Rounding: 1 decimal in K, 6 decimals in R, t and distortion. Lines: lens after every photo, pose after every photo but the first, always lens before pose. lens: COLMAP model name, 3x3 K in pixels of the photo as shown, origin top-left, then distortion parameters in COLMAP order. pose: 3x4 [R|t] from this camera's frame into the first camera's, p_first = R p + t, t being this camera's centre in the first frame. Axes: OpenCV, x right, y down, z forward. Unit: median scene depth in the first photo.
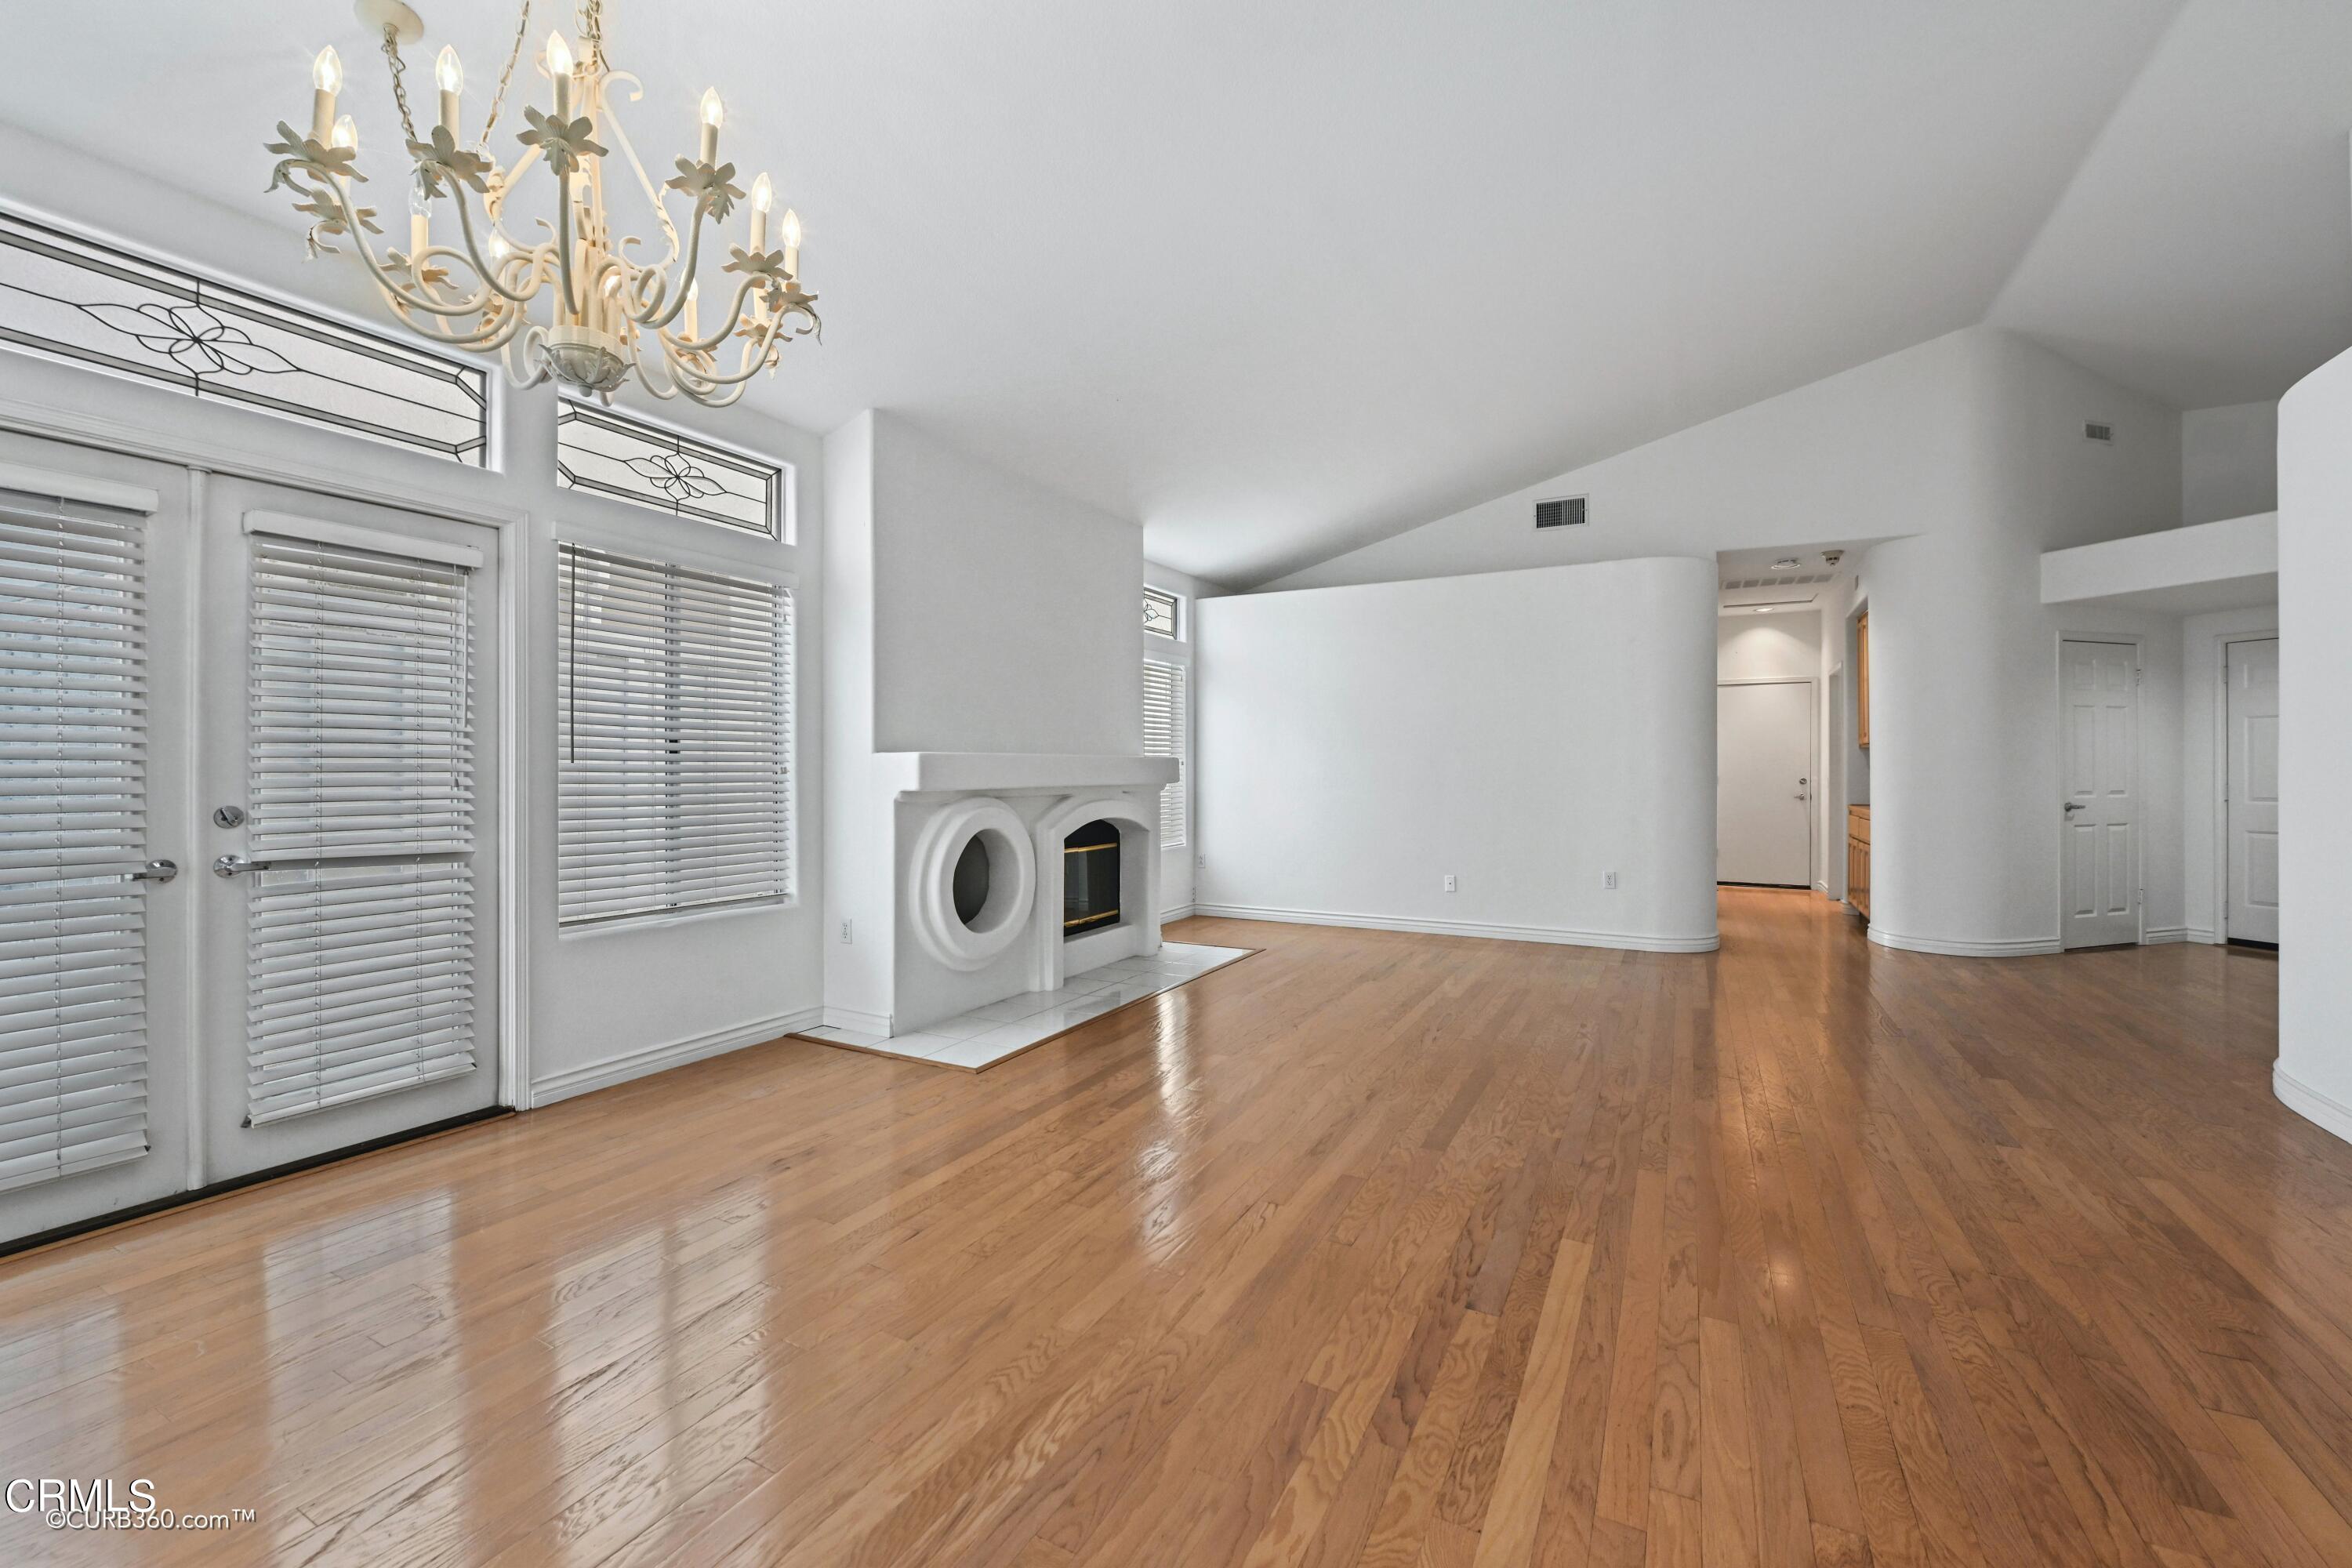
lens RADIAL K [[941.9, 0, 1178.5], [0, 941.9, 766.7], [0, 0, 1]] dist [0.009623, -0.000681]
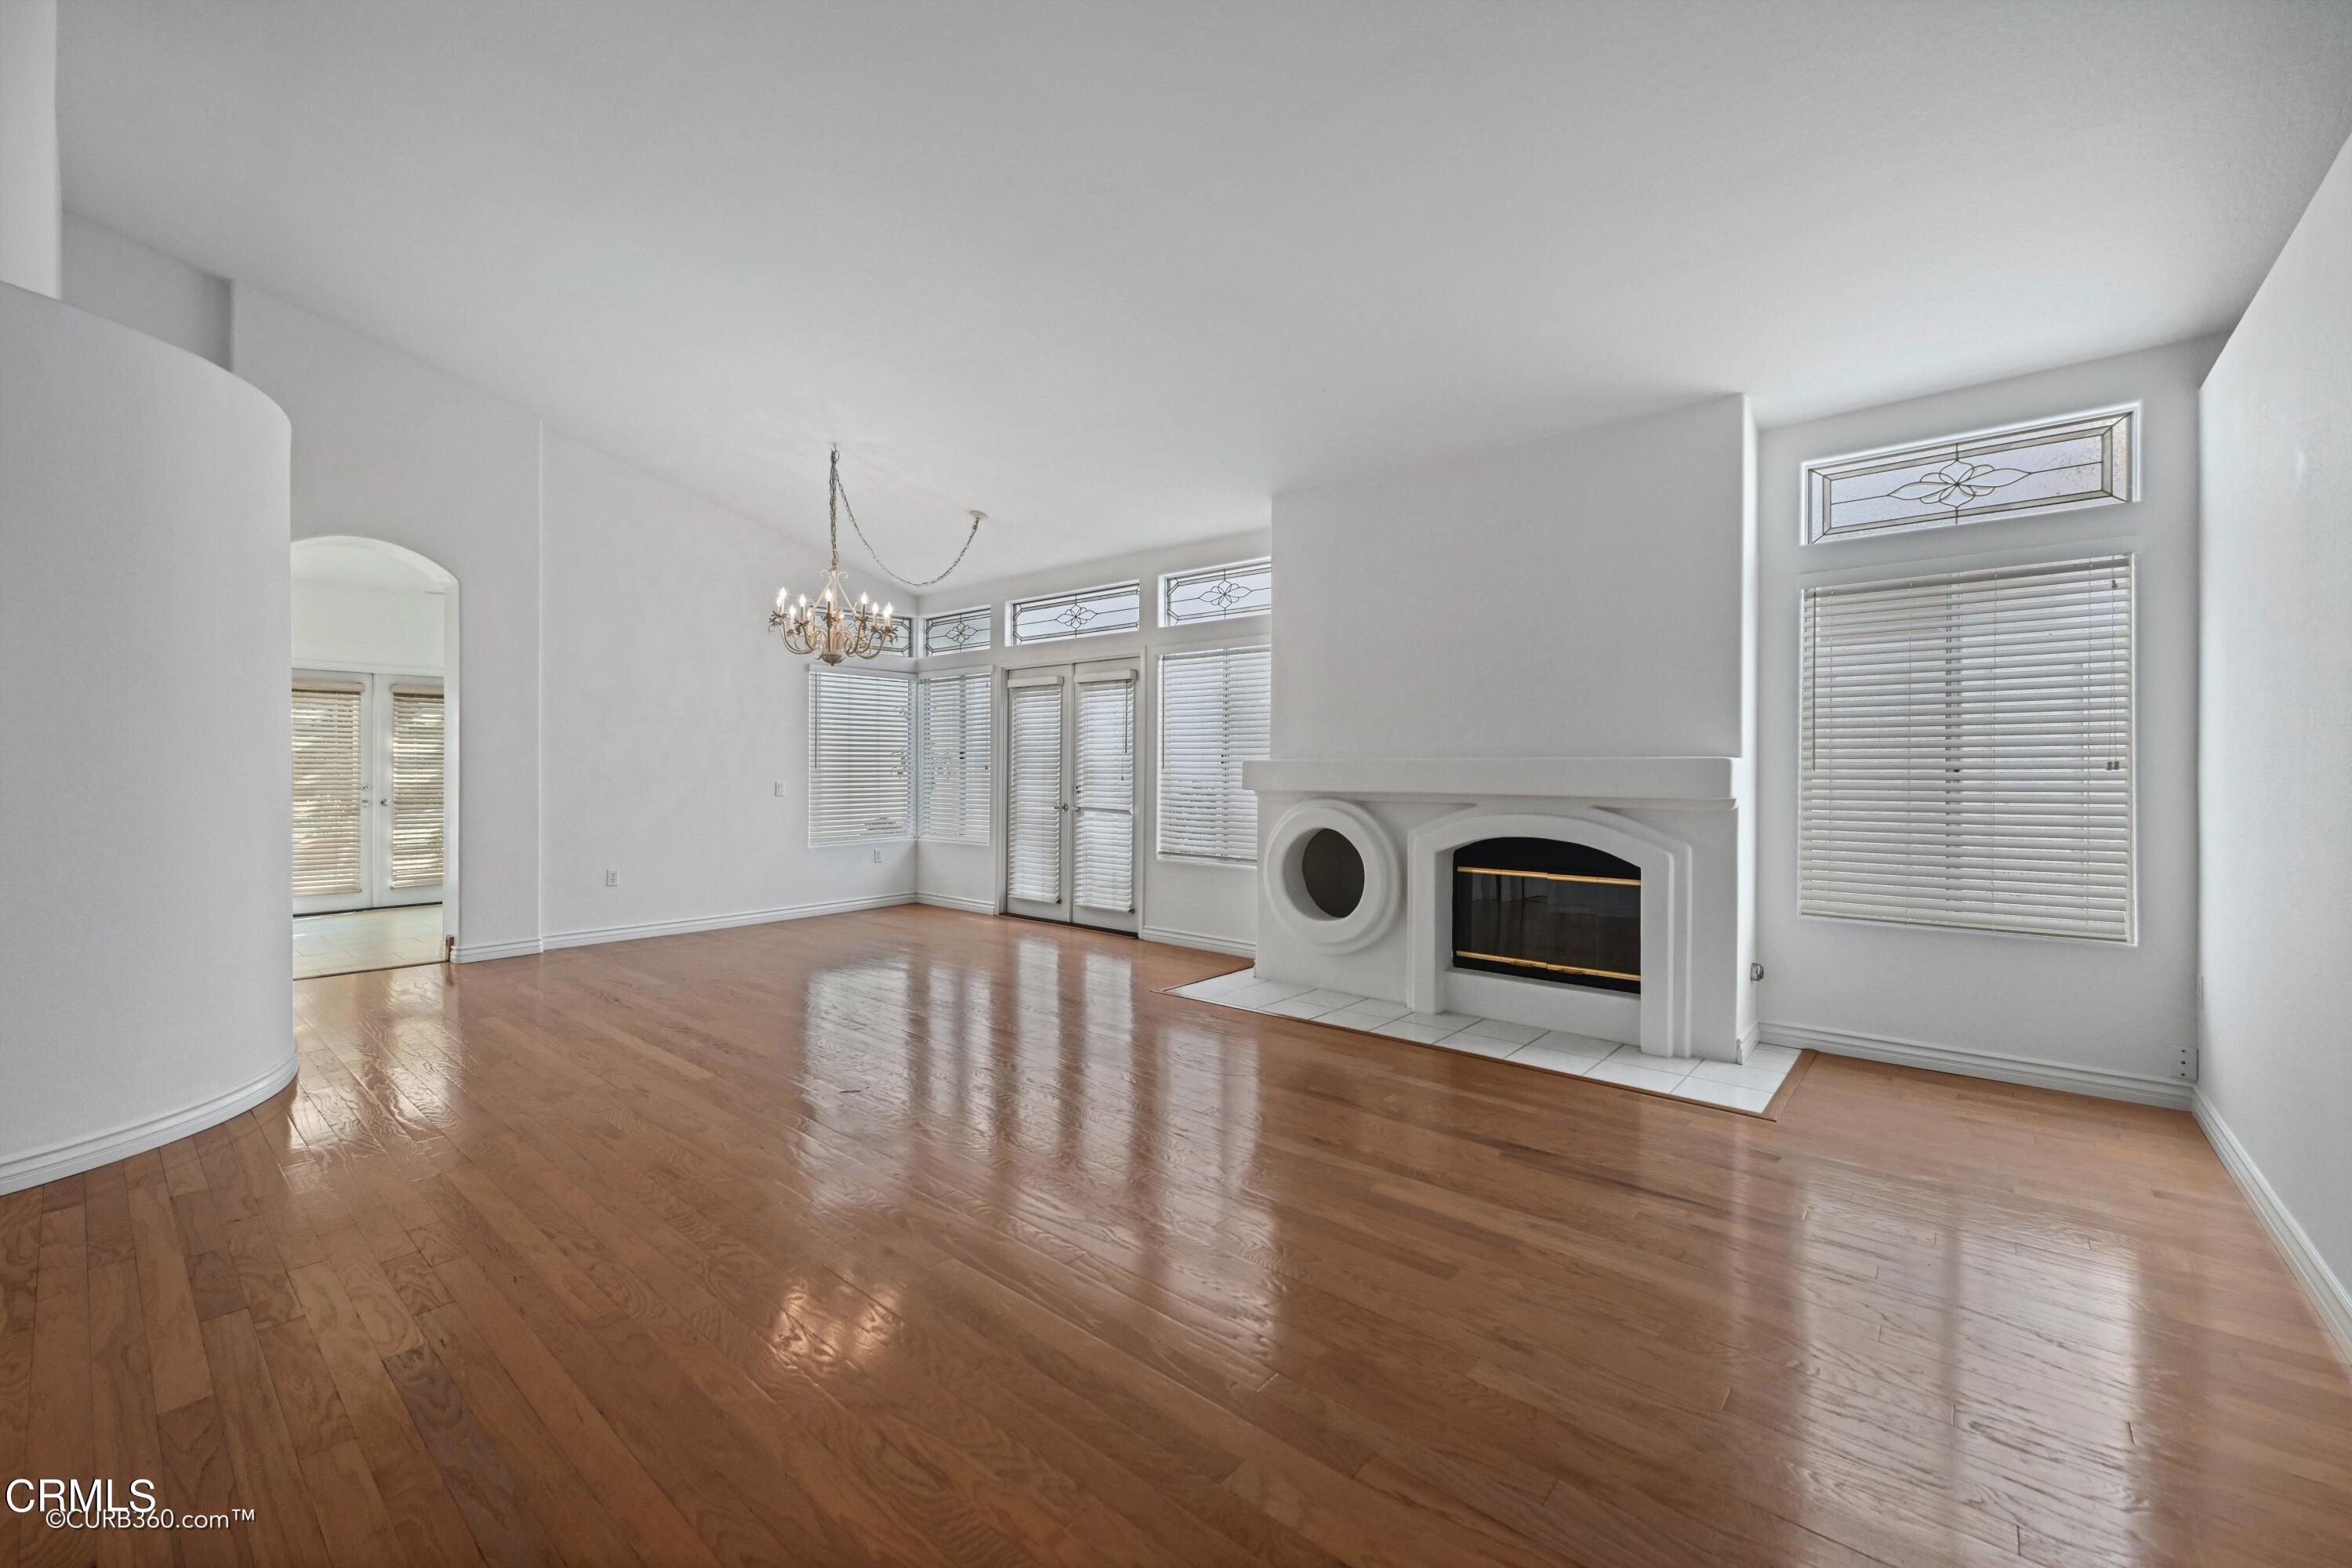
lens RADIAL K [[941.9, 0, 1182.7], [0, 941.9, 779.5], [0, 0, 1]] dist [0.009623, -0.000681]
pose [[-0.207217, 0.001113, -0.978294, 1.347150], [-0.009058, 0.999954, 0.003056, 0.012100], [0.978253, 0.009494, -0.207197, 1.589267]]
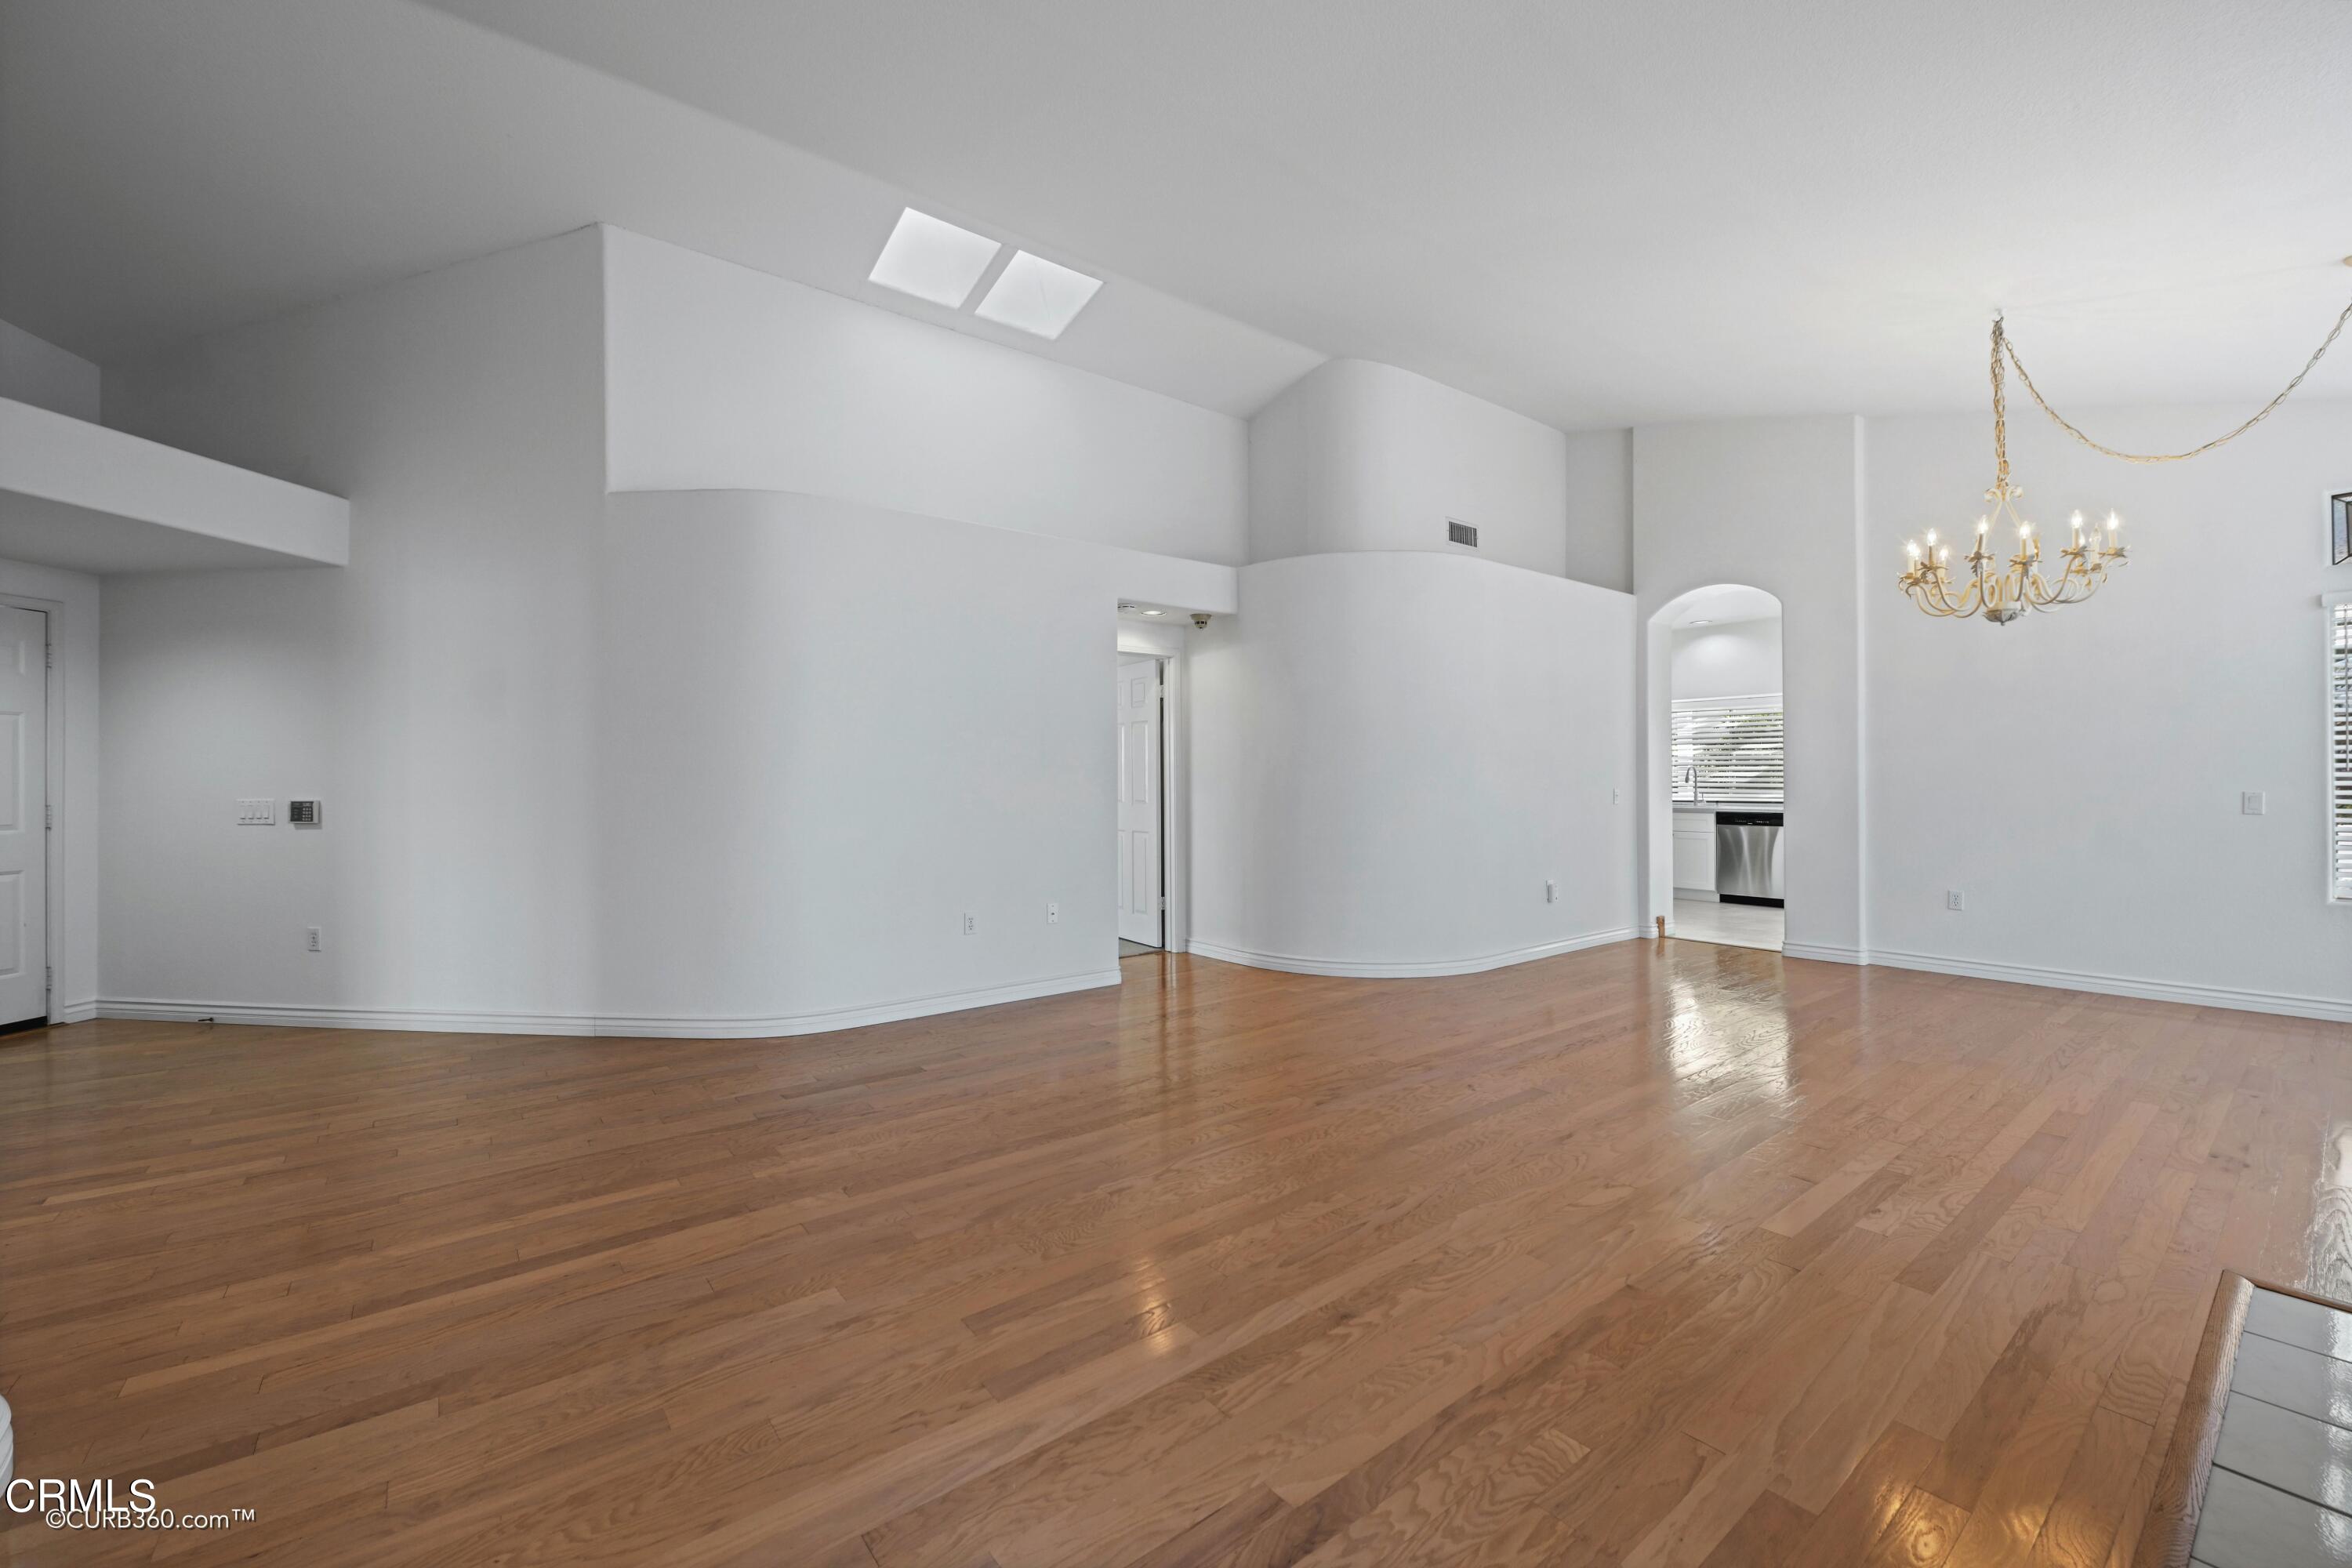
lens RADIAL K [[941.9, 0, 1182.9], [0, 941.9, 778.1], [0, 0, 1]] dist [0.009623, -0.000681]
pose [[-0.917287, -0.000246, 0.398226, 0.198996], [0.002708, 0.999973, 0.006857, -0.007552], [-0.398217, 0.007368, -0.917262, 2.197684]]
